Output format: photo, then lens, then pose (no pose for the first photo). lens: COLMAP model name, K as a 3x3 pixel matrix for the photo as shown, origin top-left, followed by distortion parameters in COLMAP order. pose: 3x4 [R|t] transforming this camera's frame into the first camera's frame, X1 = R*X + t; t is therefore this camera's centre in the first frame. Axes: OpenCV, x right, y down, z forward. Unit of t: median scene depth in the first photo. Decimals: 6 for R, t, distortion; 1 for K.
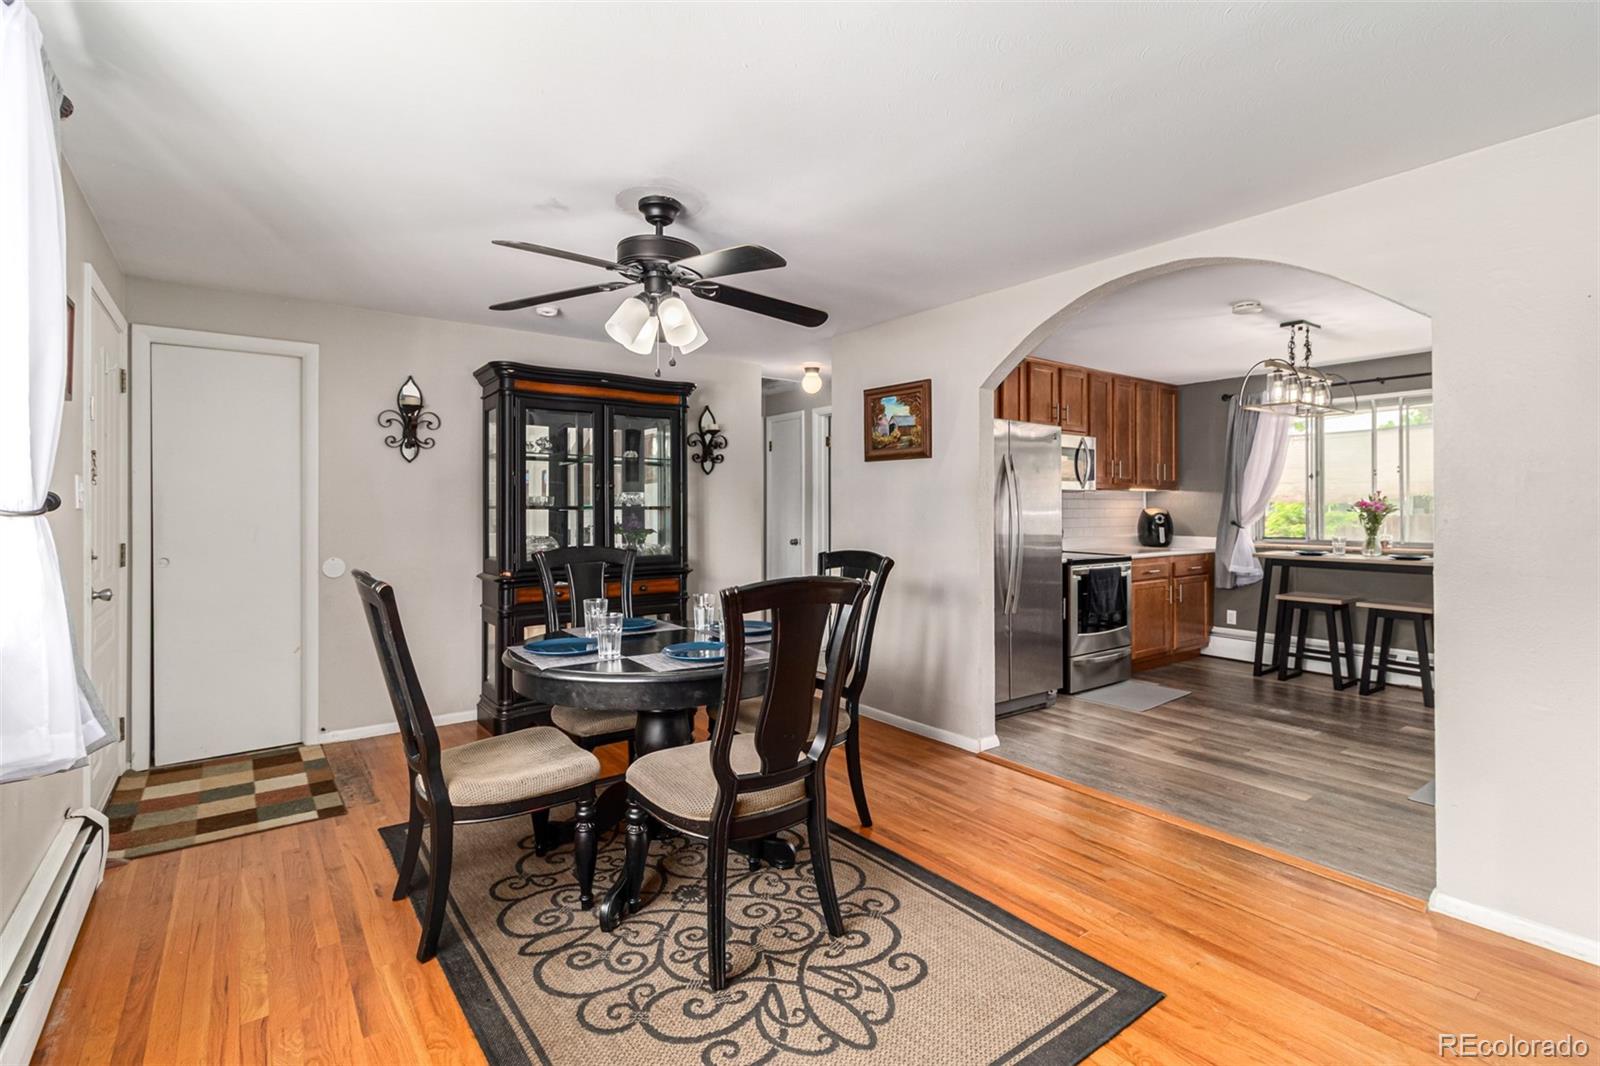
lens RADIAL K [[755.4, 0, 810.8], [0, 755.4, 500.9], [0, 0, 1]] dist [0.000176, 0.002752]
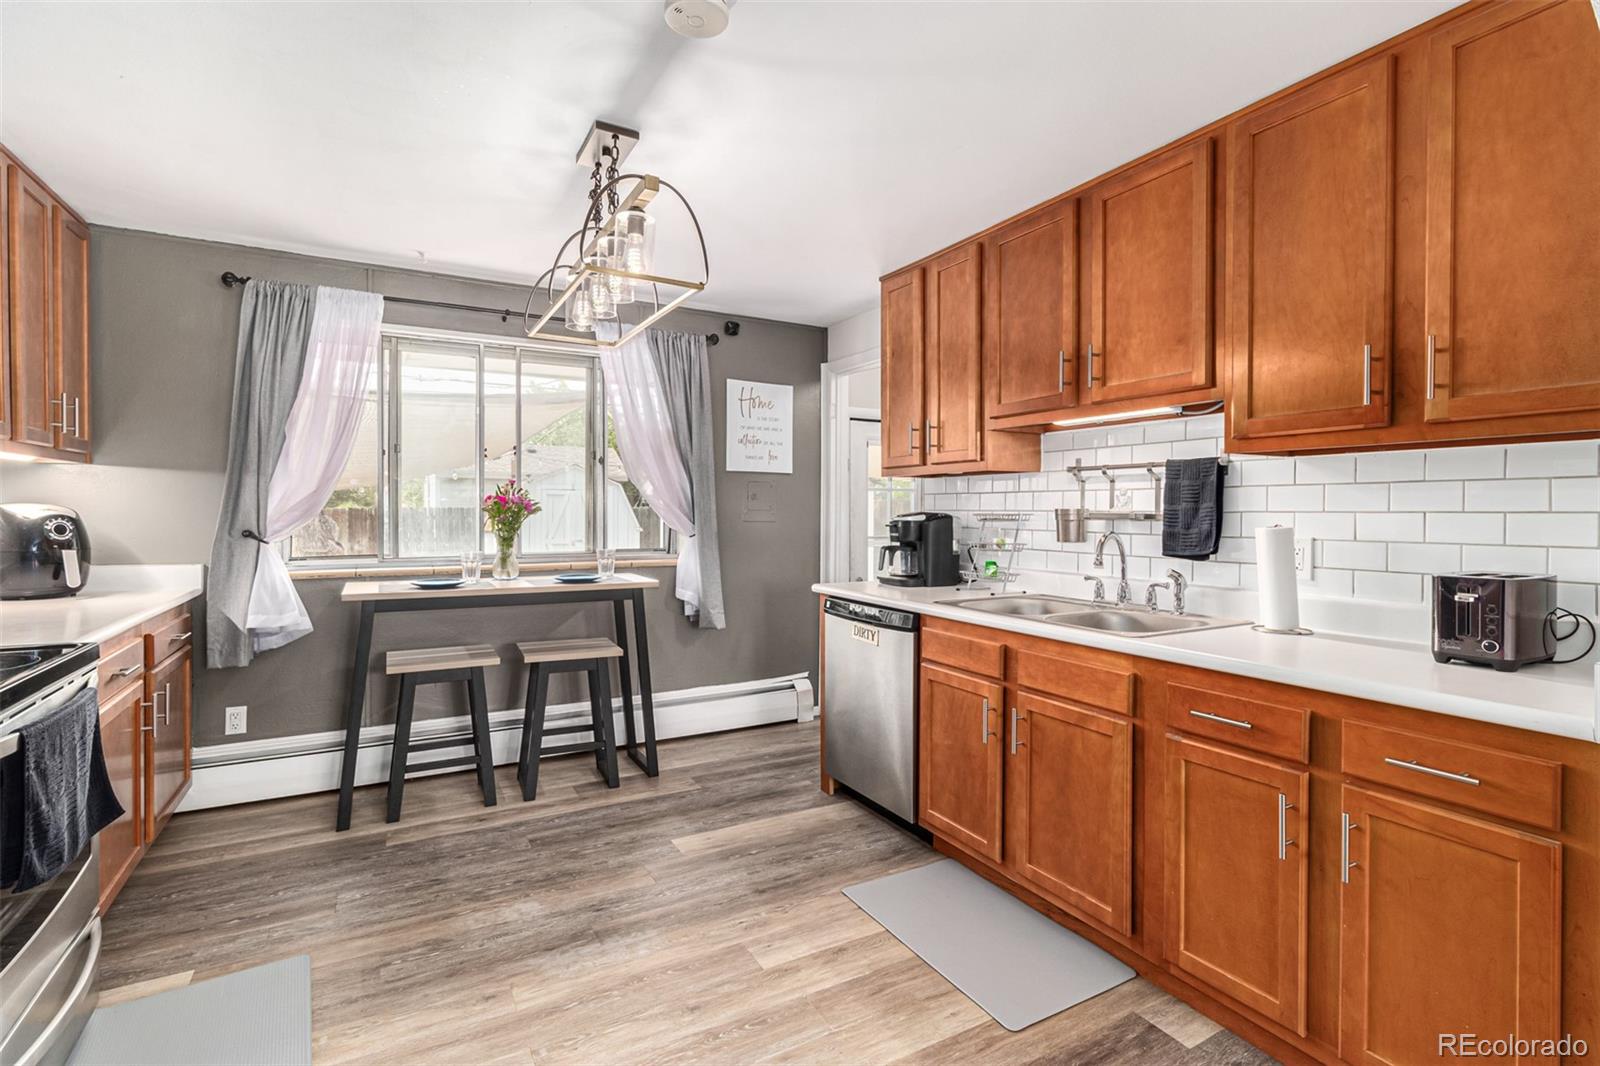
lens RADIAL K [[755.4, 0, 806.2], [0, 755.4, 518.2], [0, 0, 1]] dist [0.000176, 0.002752]
pose [[0.146713, -0.014305, 0.989076, 0.145479], [-0.016955, 0.999712, 0.016974, 0.005621], [-0.989034, -0.019260, 0.146428, 0.688926]]
